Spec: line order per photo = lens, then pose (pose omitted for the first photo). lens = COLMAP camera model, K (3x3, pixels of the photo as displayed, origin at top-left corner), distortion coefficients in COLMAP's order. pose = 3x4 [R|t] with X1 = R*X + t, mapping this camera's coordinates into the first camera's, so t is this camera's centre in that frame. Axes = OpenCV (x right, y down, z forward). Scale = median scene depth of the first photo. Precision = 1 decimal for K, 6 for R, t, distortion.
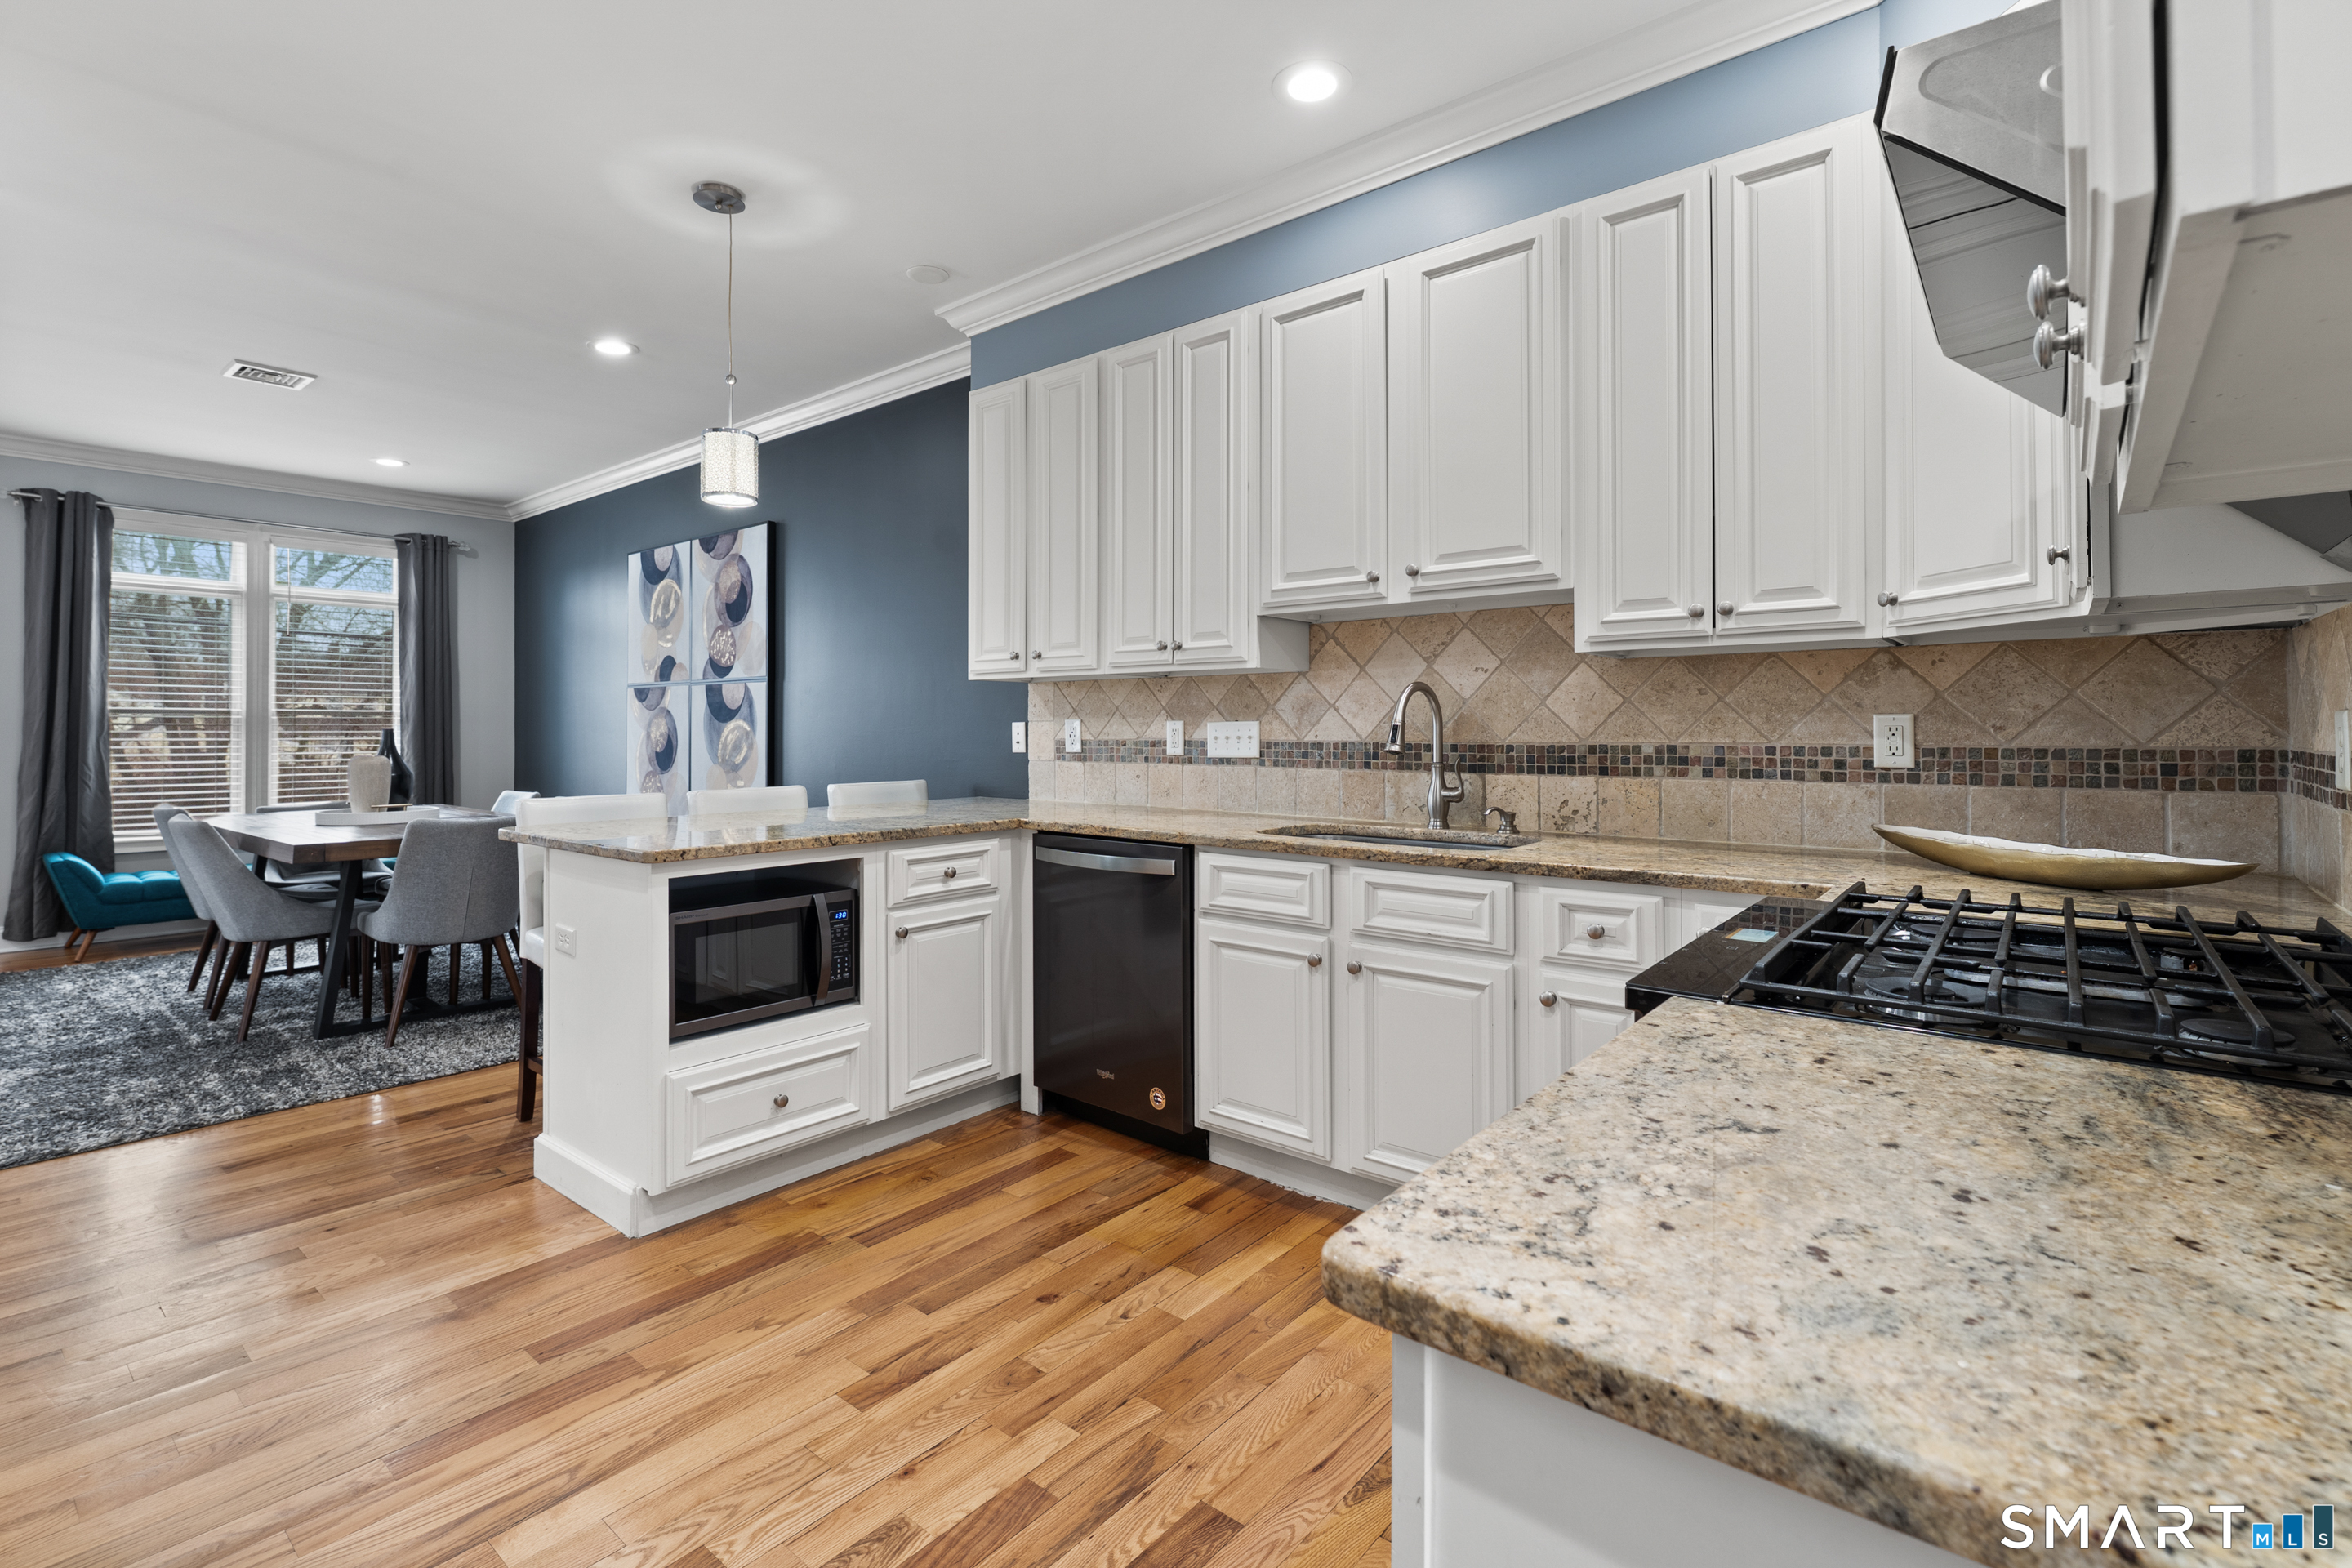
lens RADIAL K [[1073.1, 0, 1152.7], [0, 1073.1, 722.7], [0, 0, 1]] dist [0.001116, -0.000162]
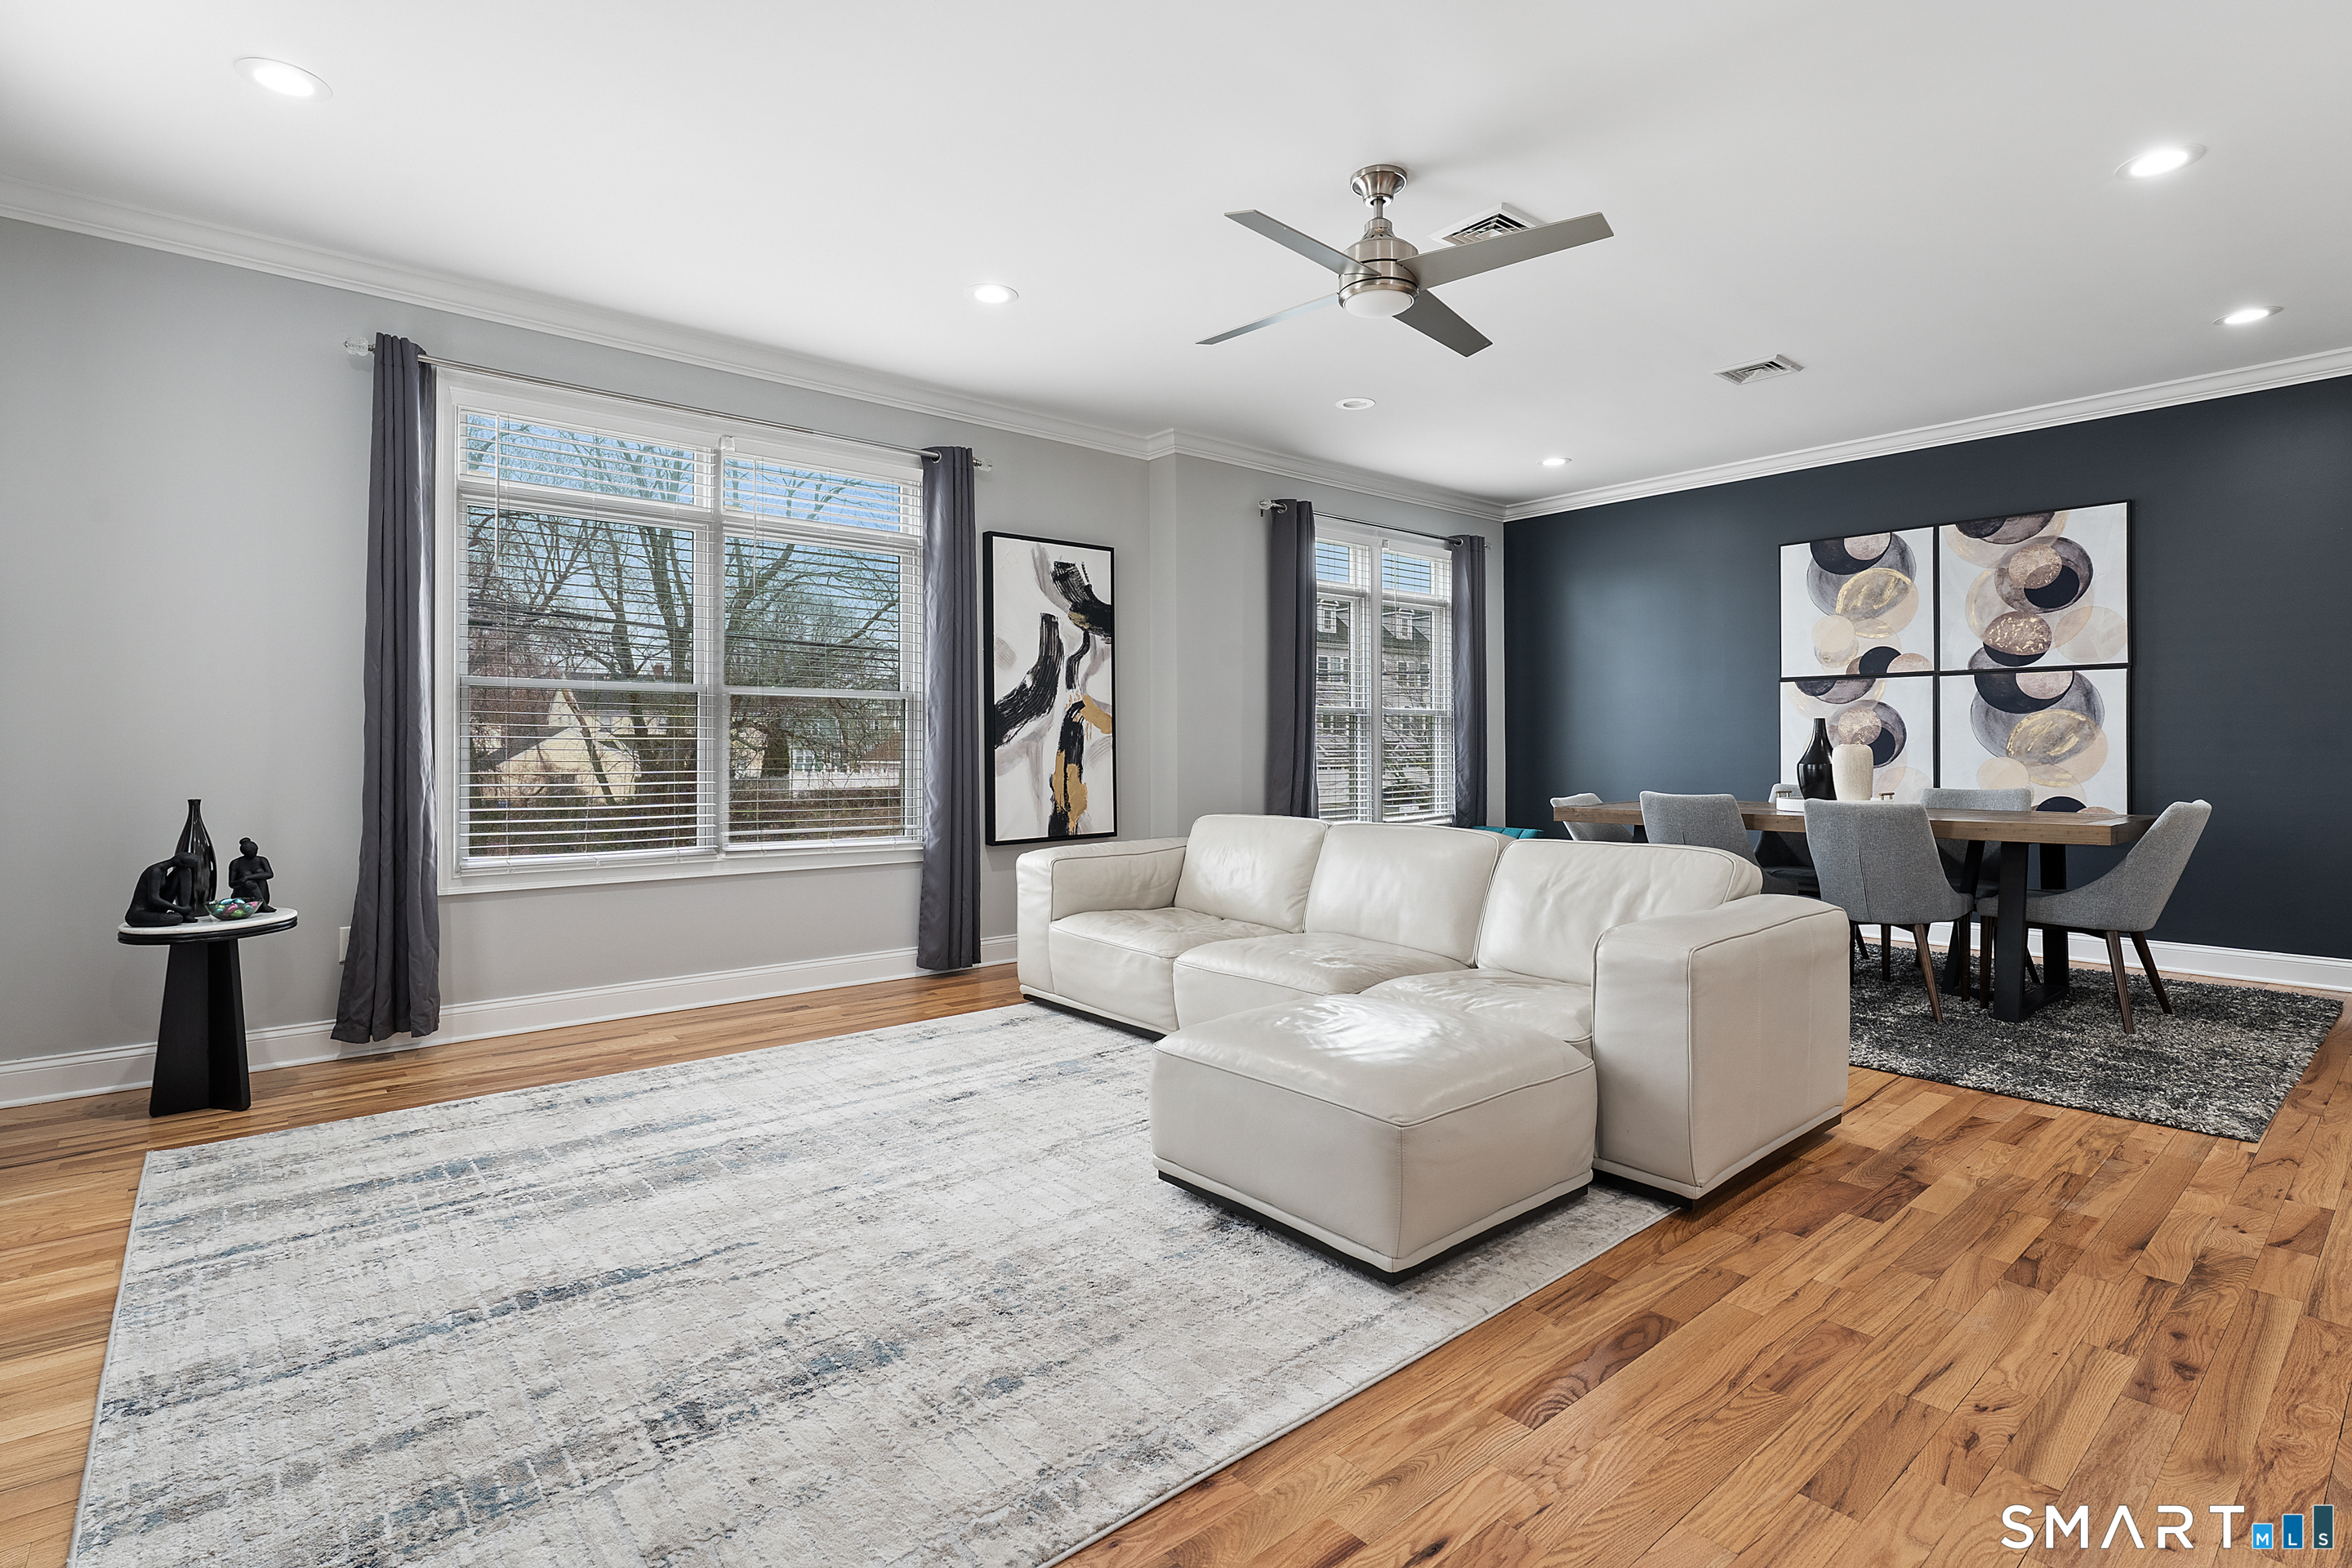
lens RADIAL K [[1120.4, 0, 1167.6], [0, 1120.4, 740.7], [0, 0, 1]] dist [-0.005114, 0.001766]
pose [[0.985628, -0.004639, -0.168868, -0.945742], [0.005125, 0.999984, 0.002441, 0.017546], [0.168854, -0.003271, 0.985636, -0.113377]]
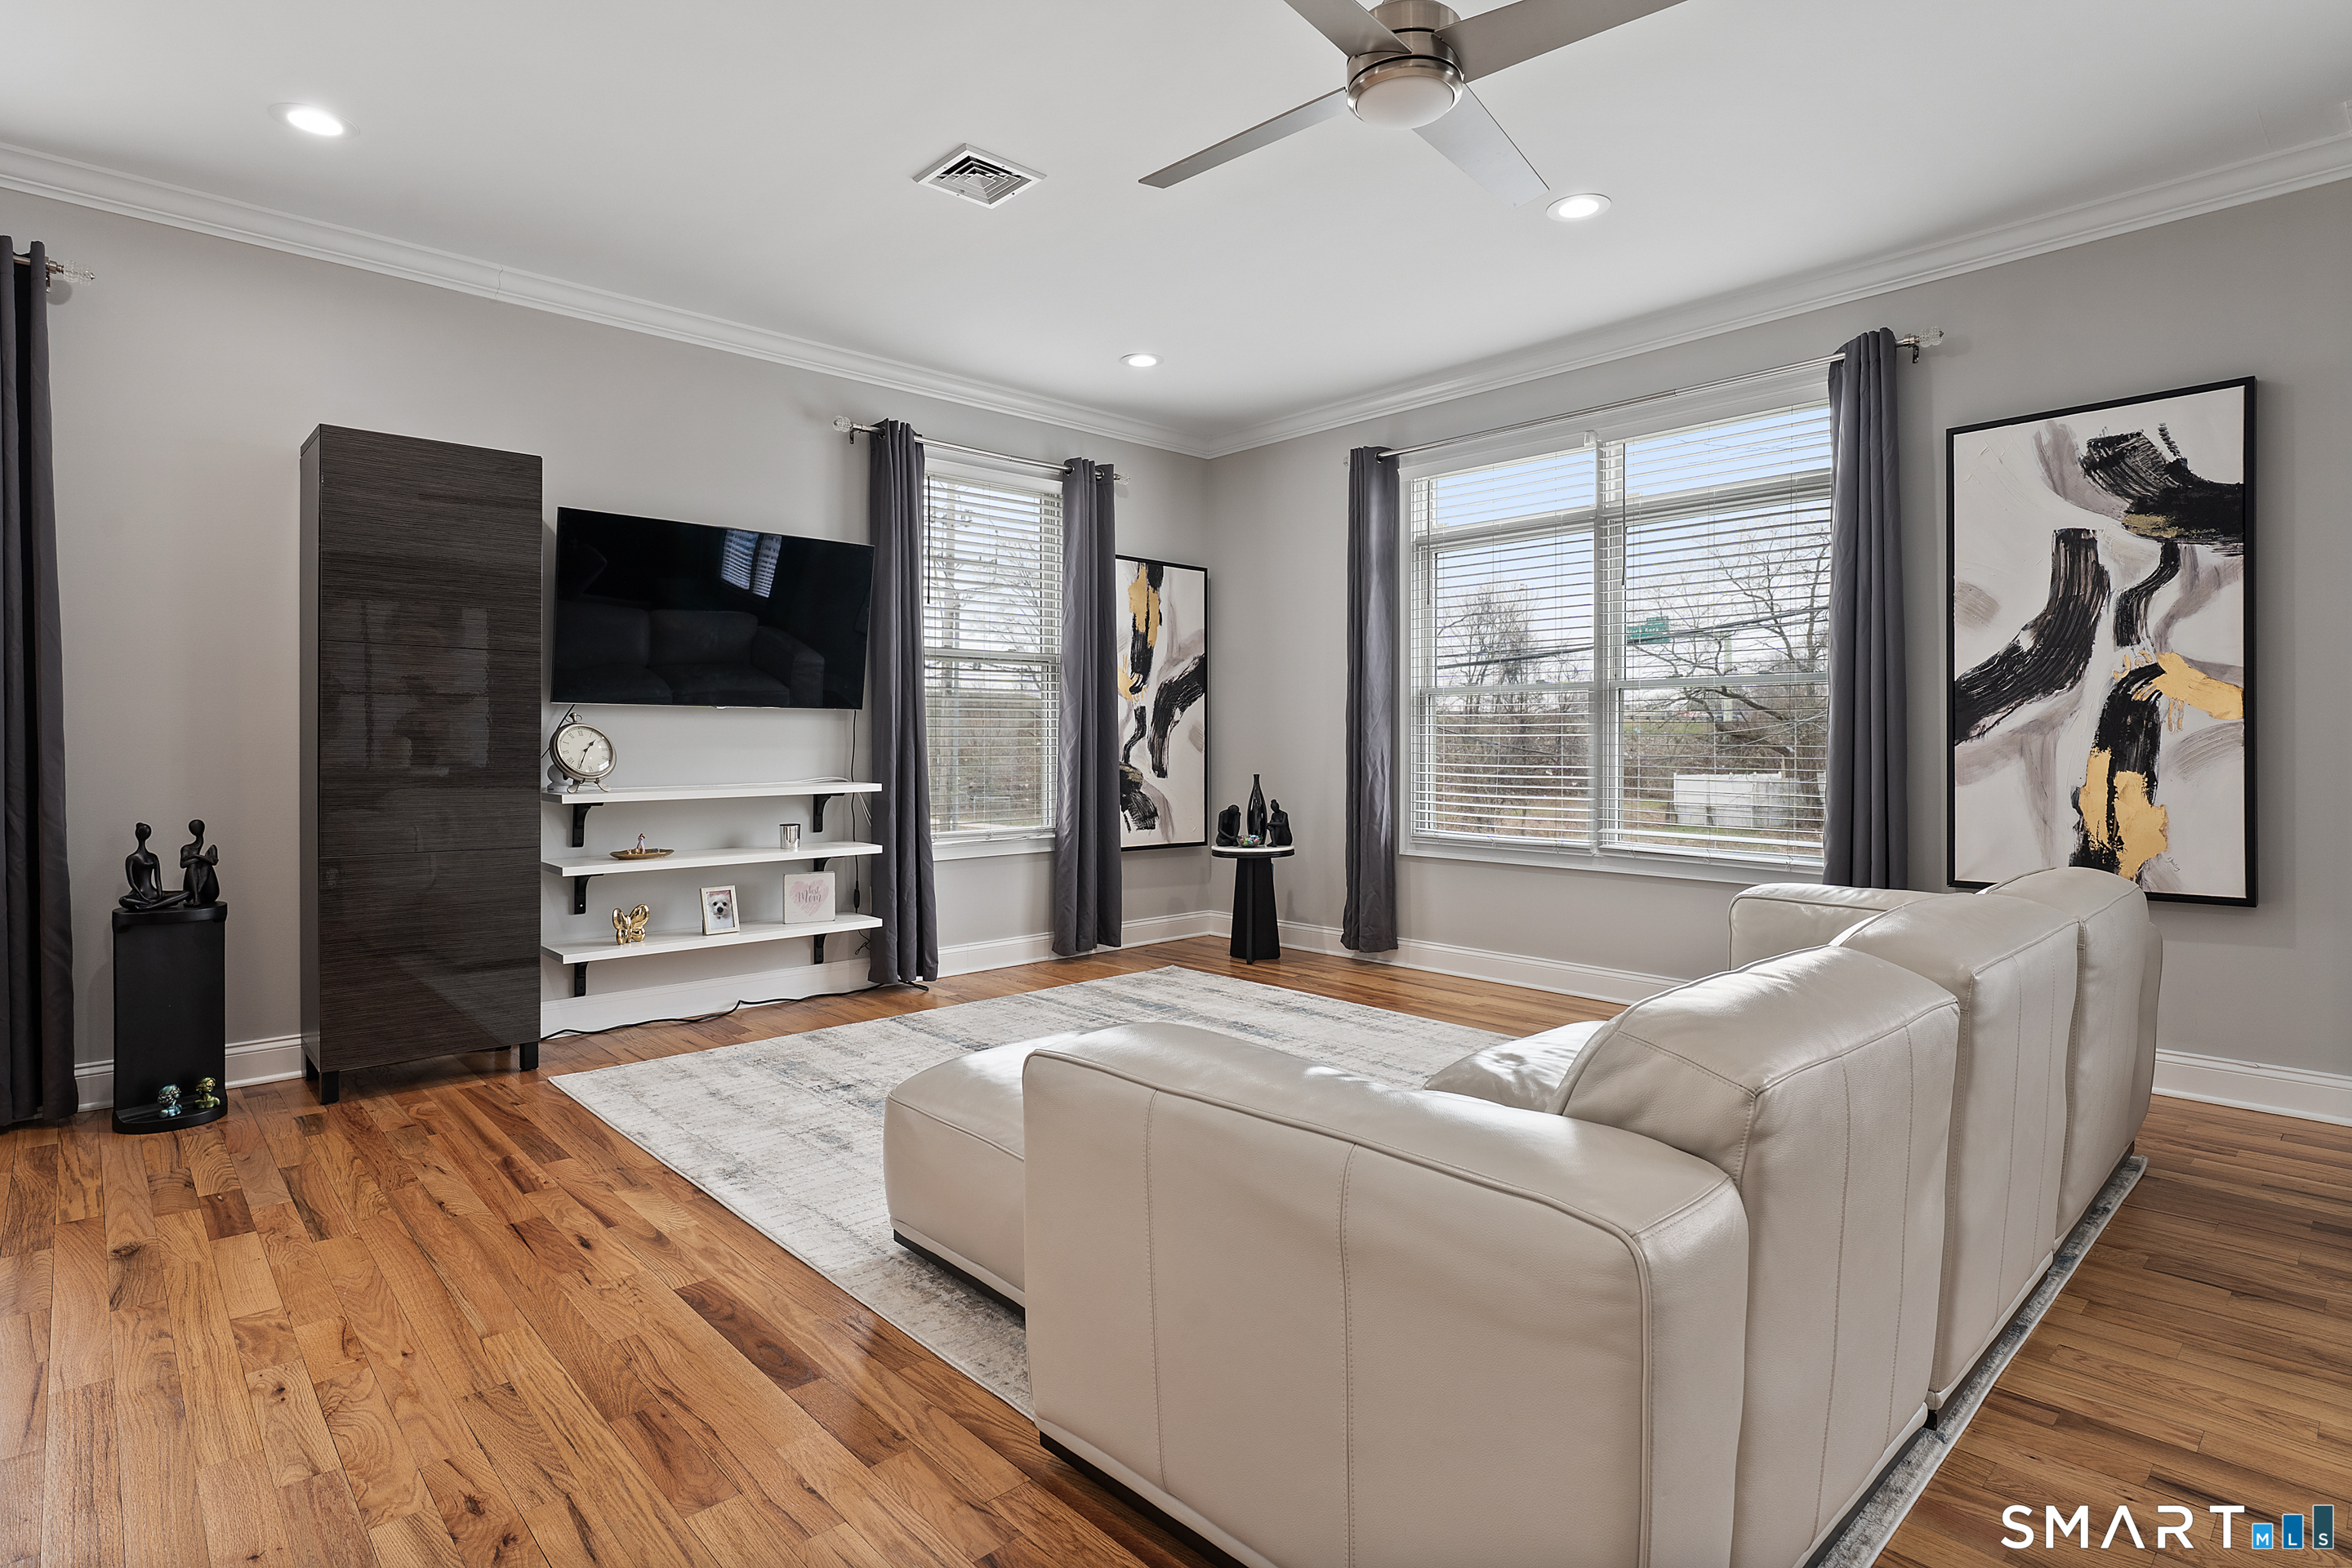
lens RADIAL K [[1183.4, 0, 1174.8], [0, 1183.4, 757.8], [0, 0, 1]] dist [0.000814, -0.001691]
pose [[-0.117328, 0.009846, -0.993044, -0.523121], [0.009149, 0.999919, 0.008833, 0.022727], [0.993051, -0.008049, -0.117409, 0.417946]]
